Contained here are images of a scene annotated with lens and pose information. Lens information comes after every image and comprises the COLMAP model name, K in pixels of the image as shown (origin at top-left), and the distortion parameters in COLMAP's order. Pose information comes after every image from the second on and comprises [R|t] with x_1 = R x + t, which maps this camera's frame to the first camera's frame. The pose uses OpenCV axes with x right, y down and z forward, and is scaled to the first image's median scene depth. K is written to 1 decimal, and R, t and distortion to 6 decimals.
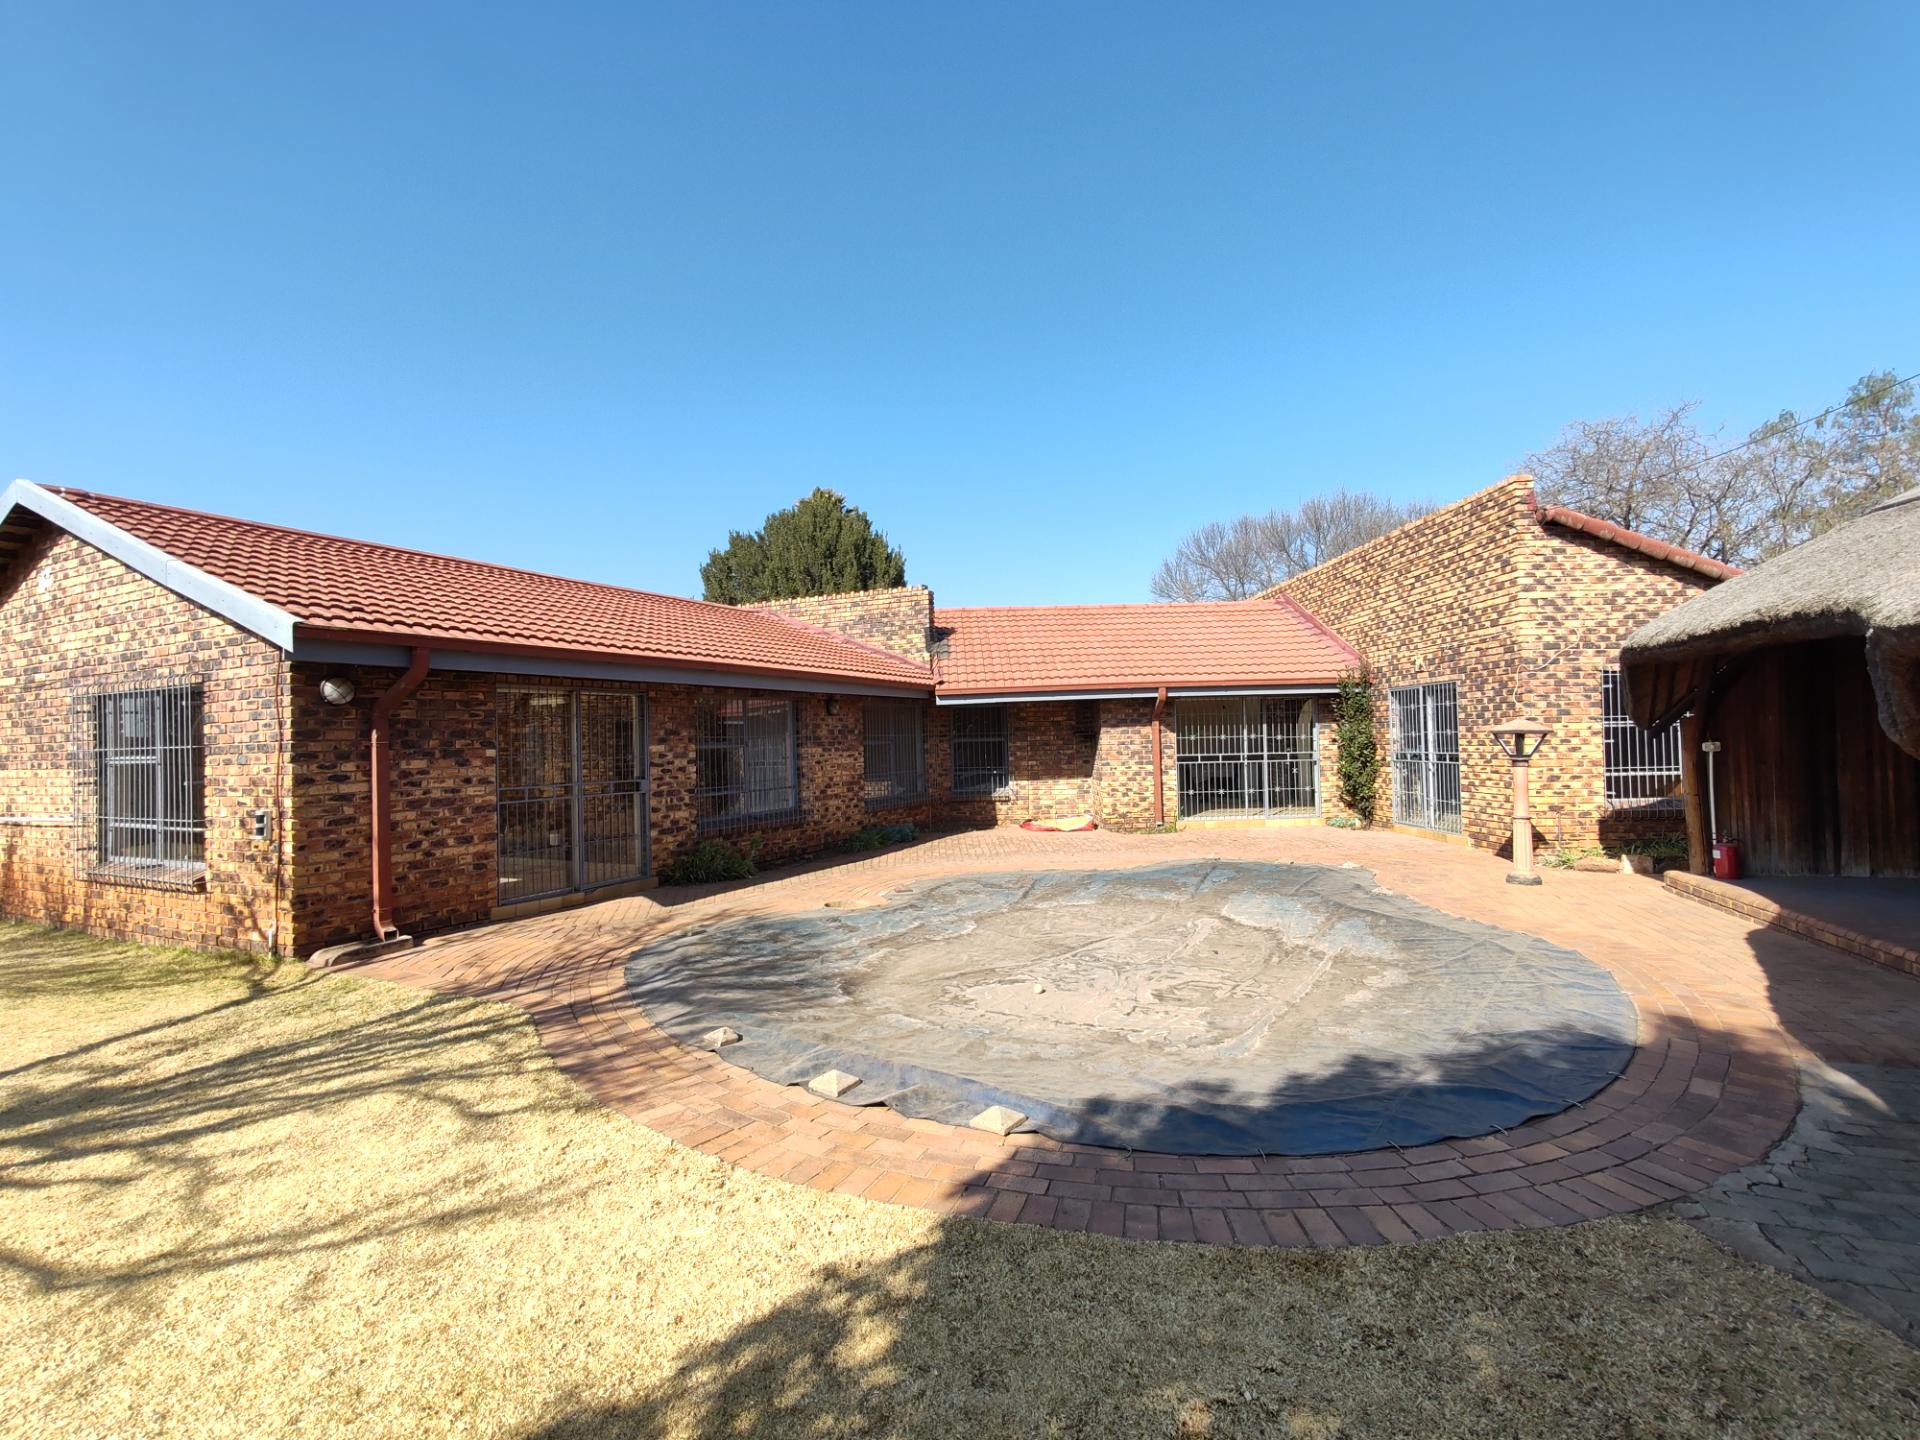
lens RADIAL K [[876.6, 0, 960.0], [0, 876.6, 723.5], [0, 0, 1]] dist [0.000100, 0.002459]
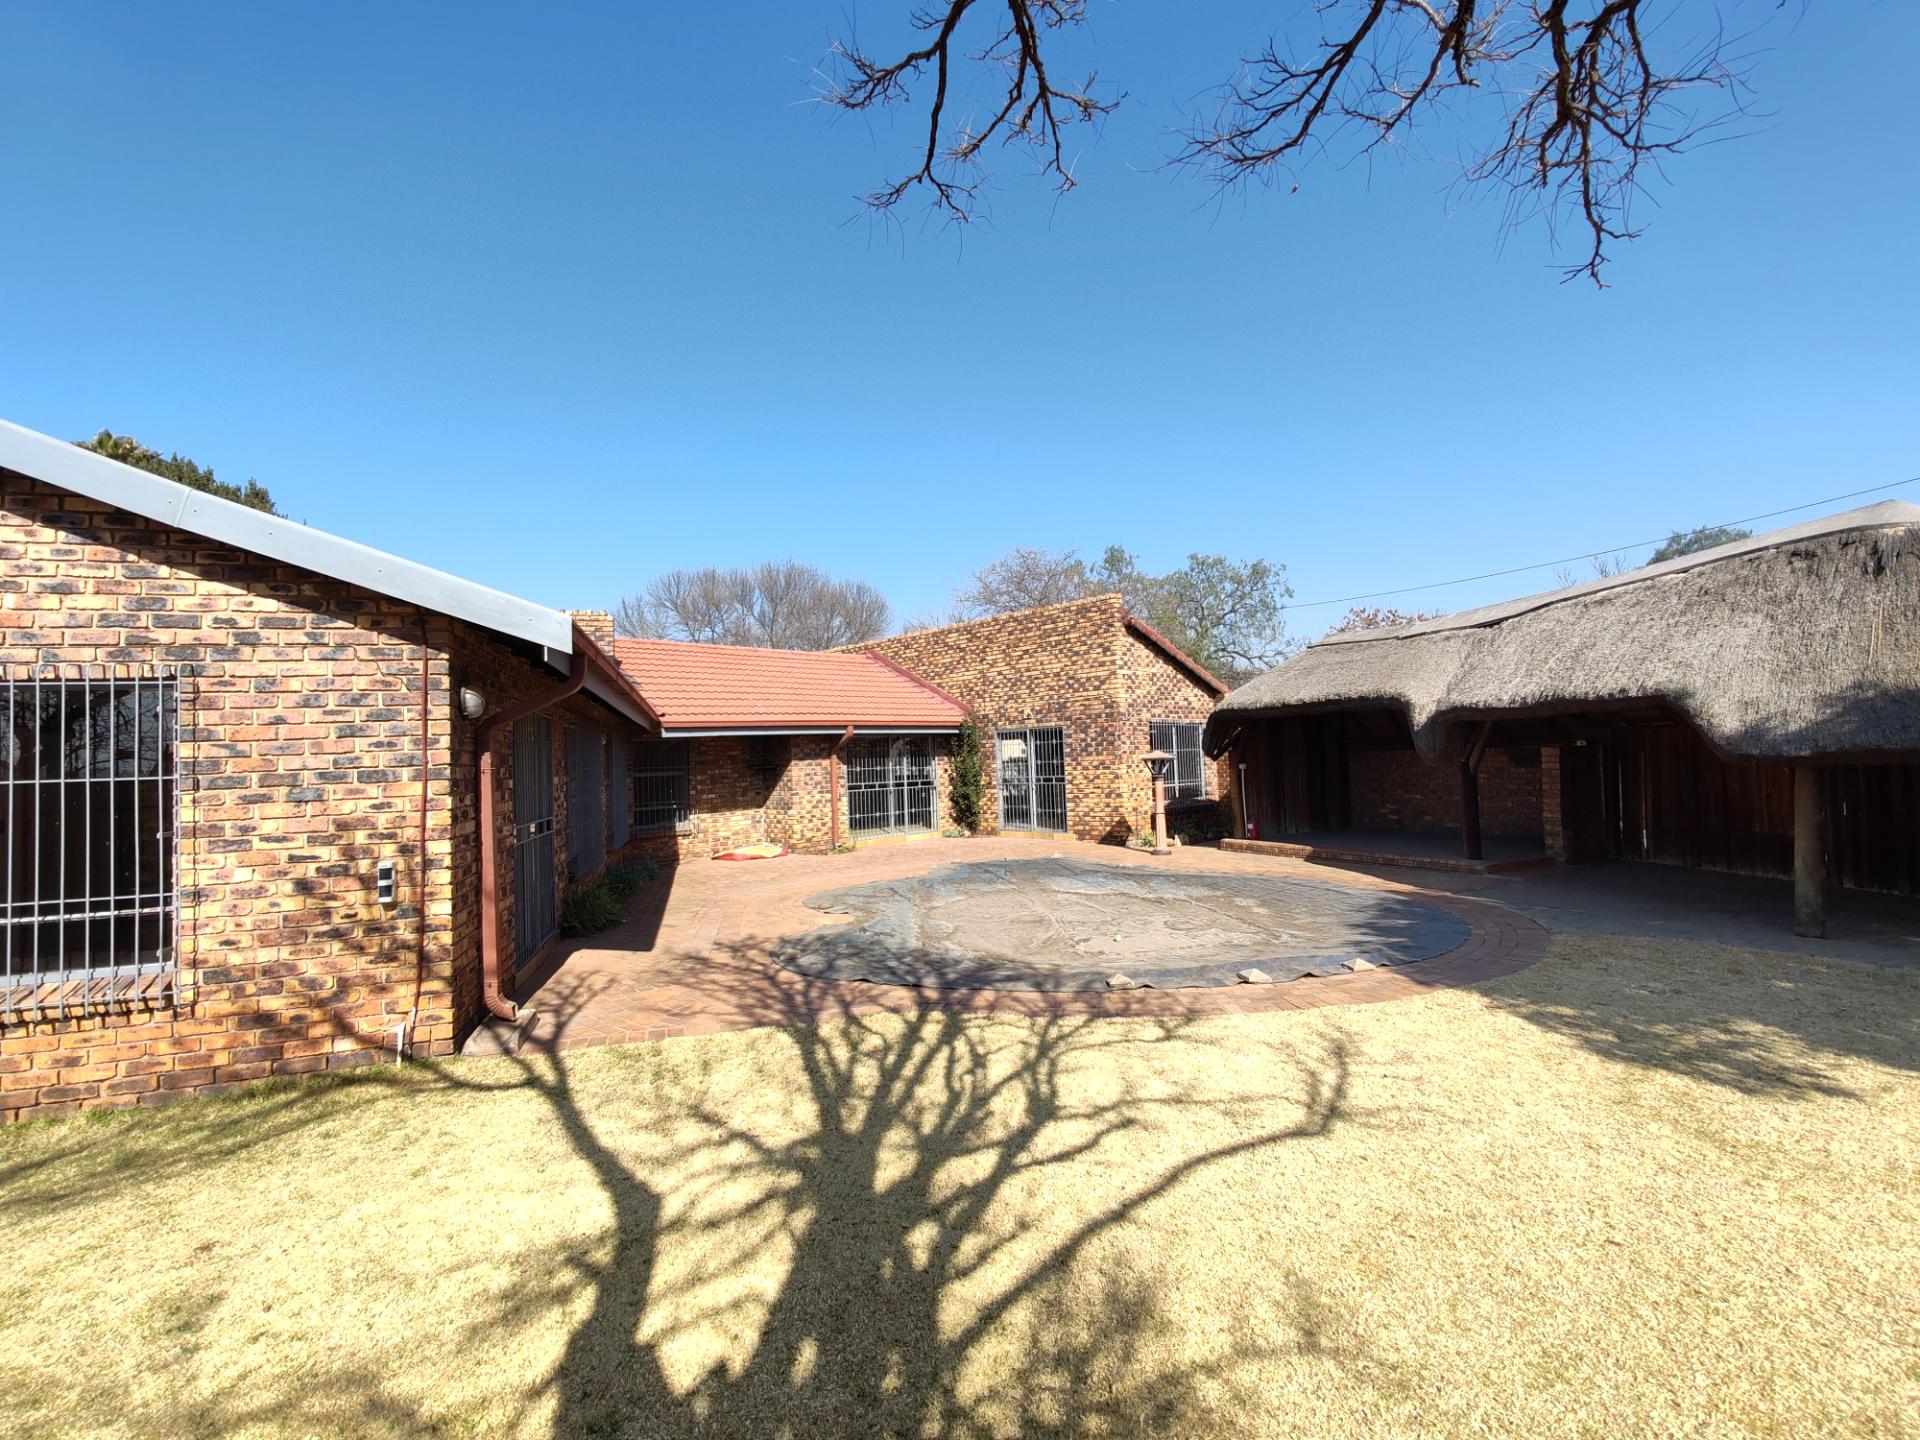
lens RADIAL K [[876.6, 0, 955.5], [0, 876.6, 718.7], [0, 0, 1]] dist [0.000100, 0.002459]
pose [[0.718367, 0.031011, 0.694973, -0.599563], [0.006606, 0.998657, -0.051391, 0.013321], [-0.695633, 0.041508, 0.717197, 0.093266]]
